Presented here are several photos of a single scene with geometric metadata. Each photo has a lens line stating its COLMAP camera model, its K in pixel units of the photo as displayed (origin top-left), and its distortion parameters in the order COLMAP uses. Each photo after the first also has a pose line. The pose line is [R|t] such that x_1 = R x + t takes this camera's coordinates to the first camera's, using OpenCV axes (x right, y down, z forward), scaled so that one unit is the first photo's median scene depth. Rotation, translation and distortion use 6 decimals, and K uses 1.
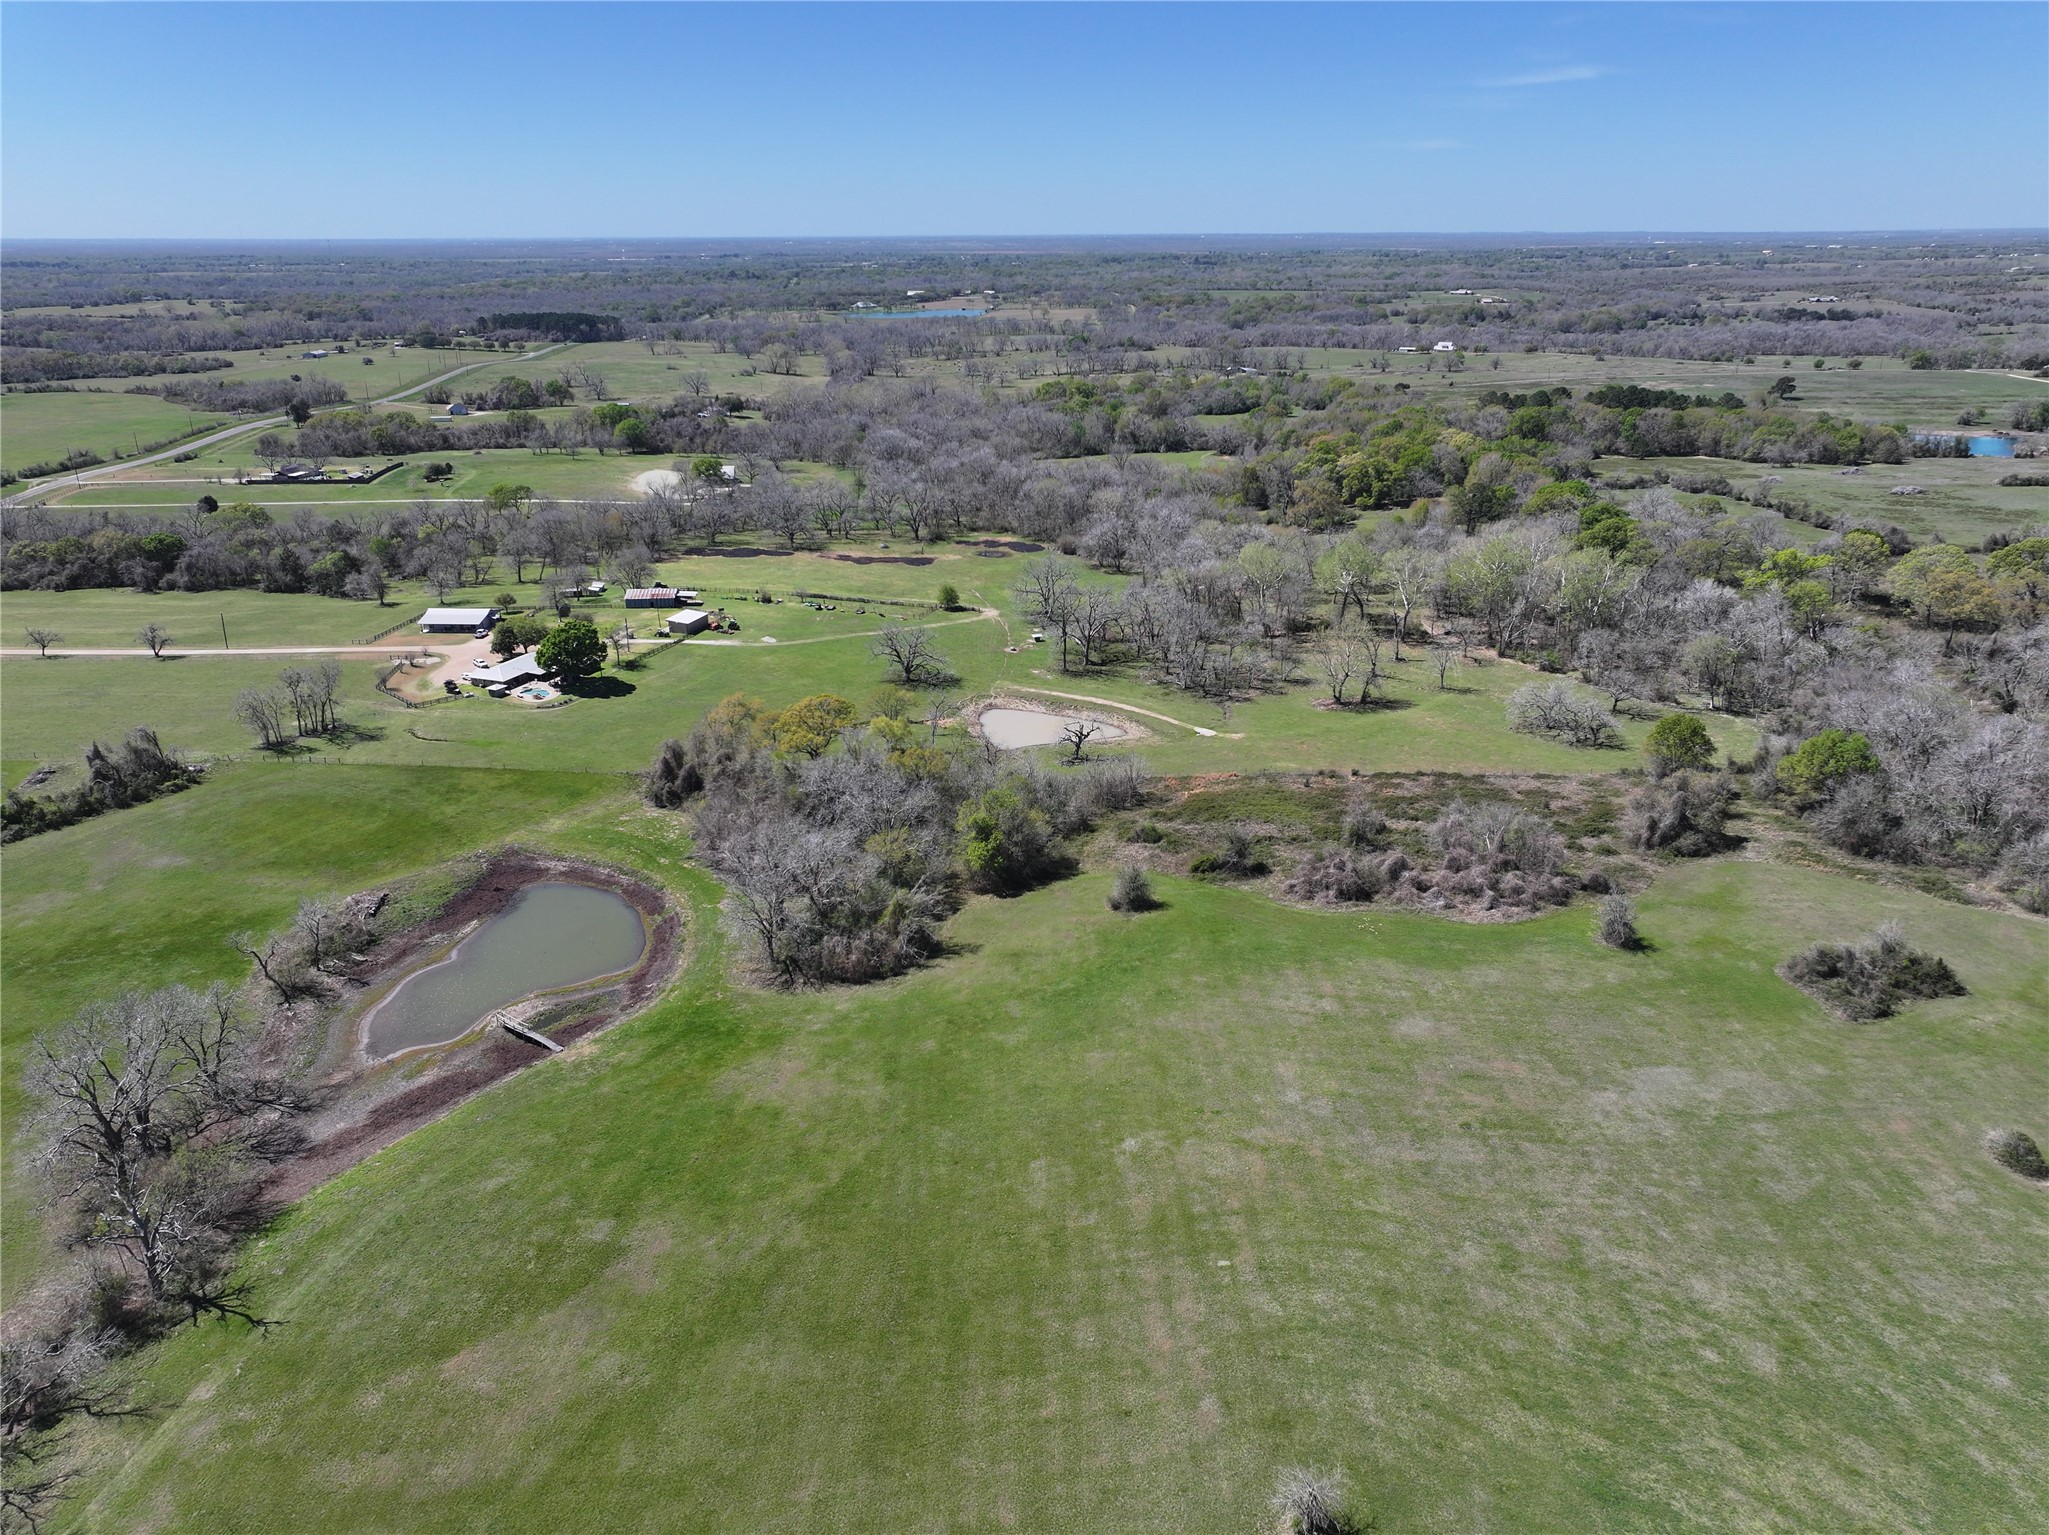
lens RADIAL K [[1435.5, 0, 1025.7], [0, 1435.5, 773.1], [0, 0, 1]] dist [0.000742, 0.014225]
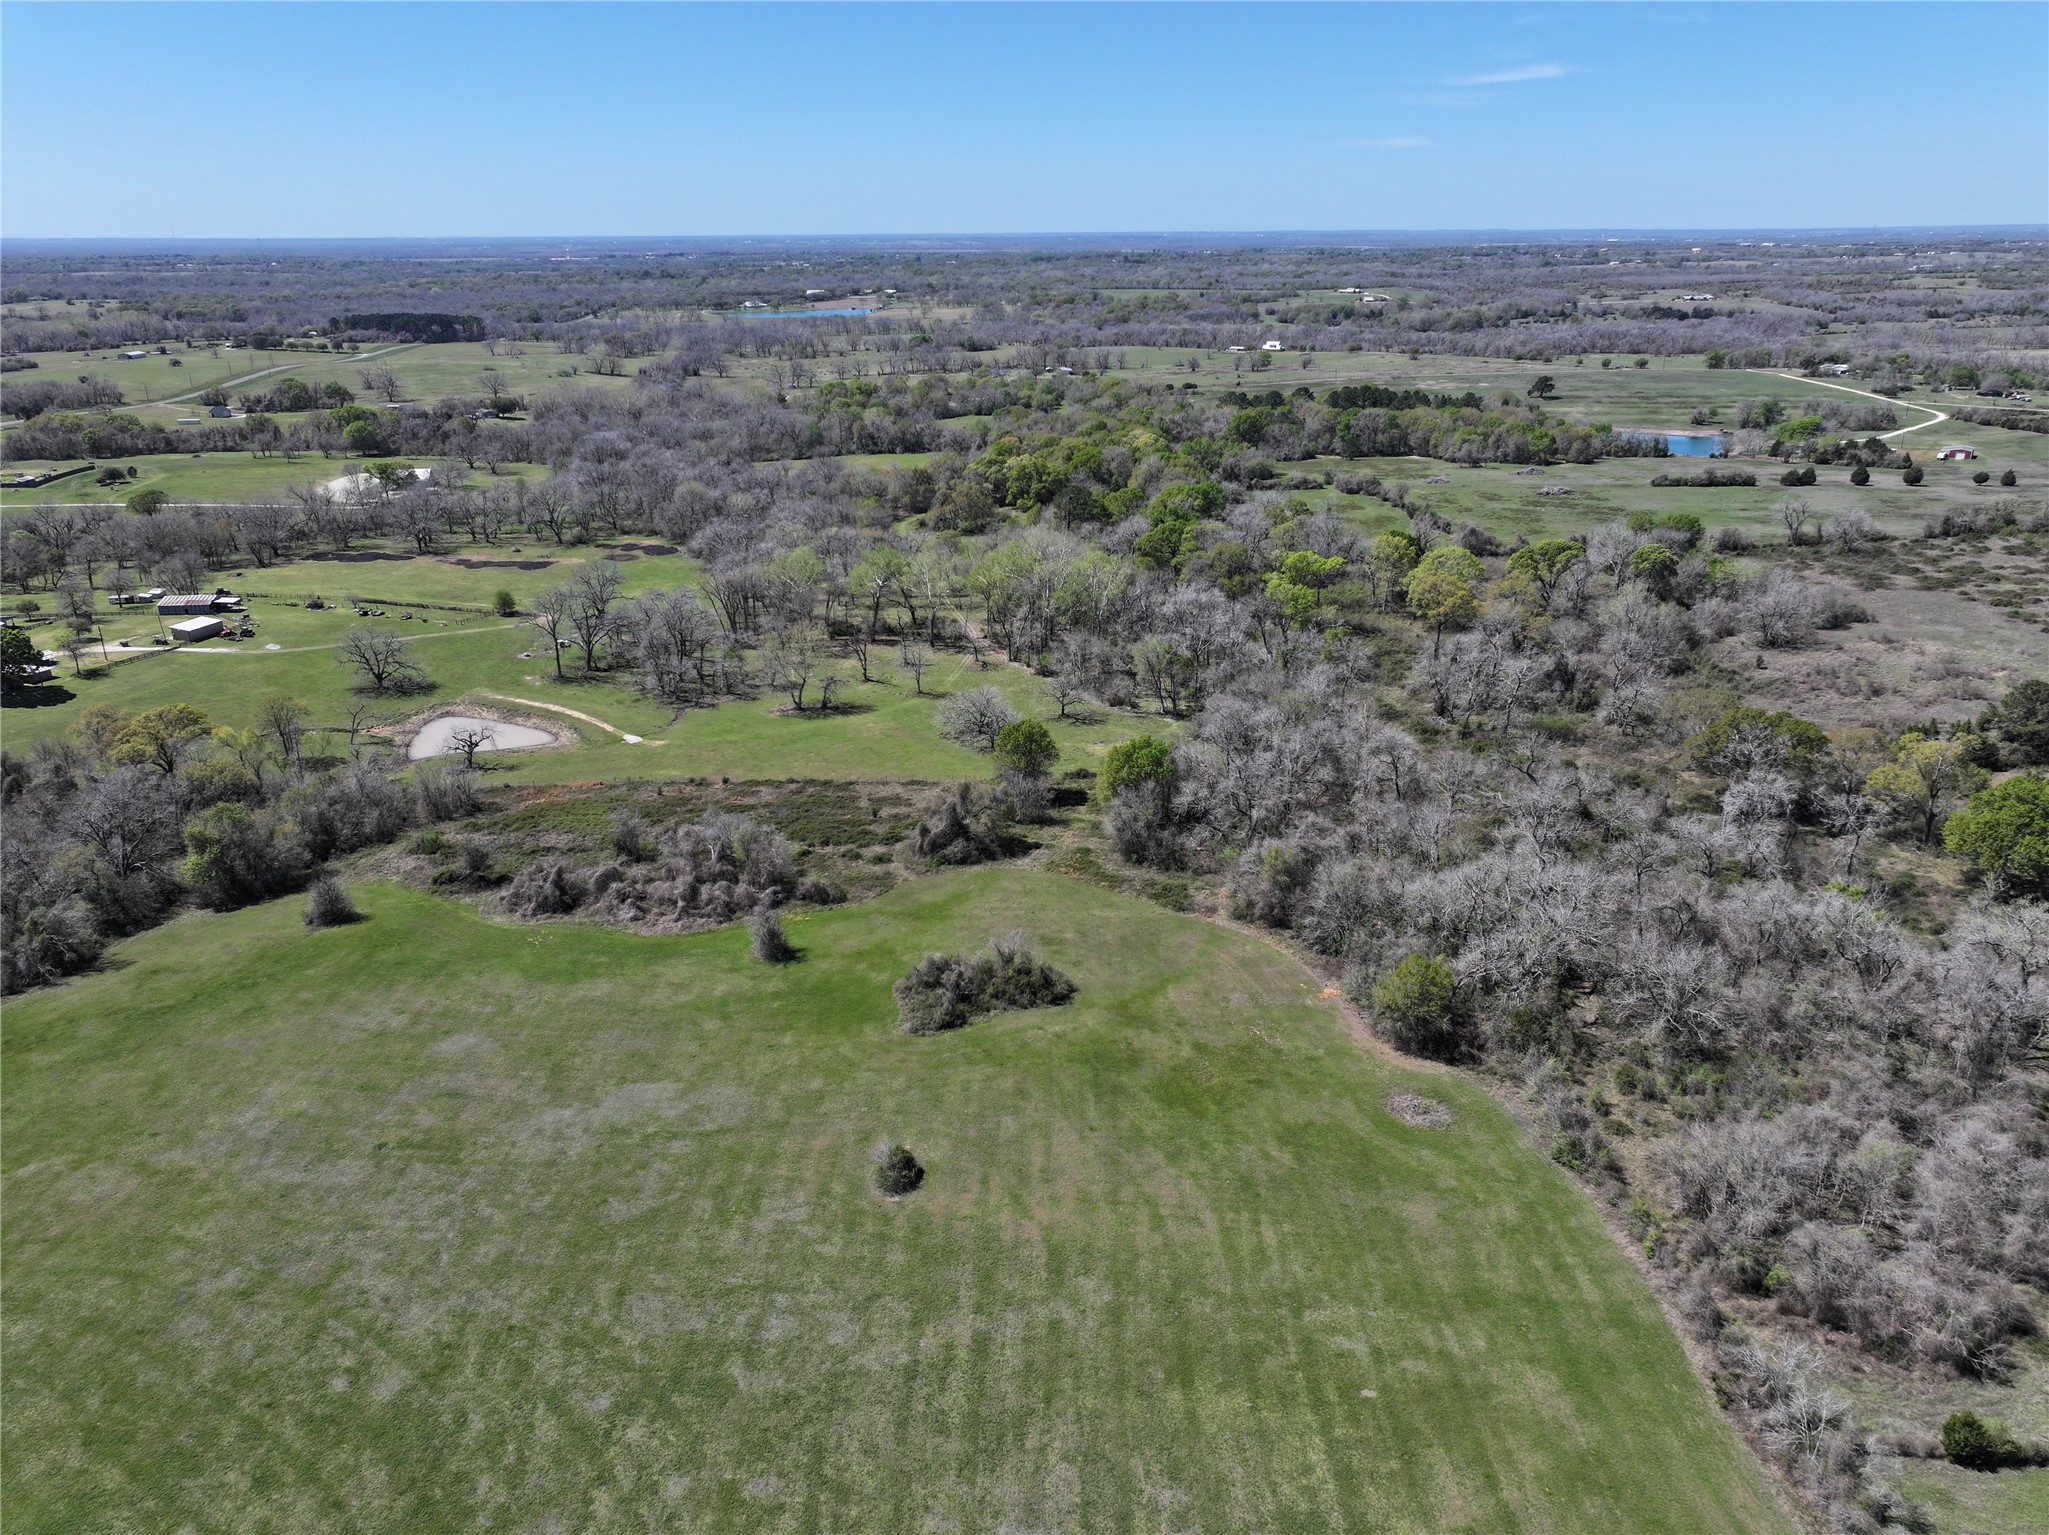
lens RADIAL K [[1435.5, 0, 1025.7], [0, 1435.5, 773.1], [0, 0, 1]] dist [0.000742, 0.014225]
pose [[0.999898, -0.006243, 0.012868, 0.198960], [0.006231, 0.999980, 0.001033, -0.002303], [-0.012874, -0.000953, 0.999917, 0.002342]]
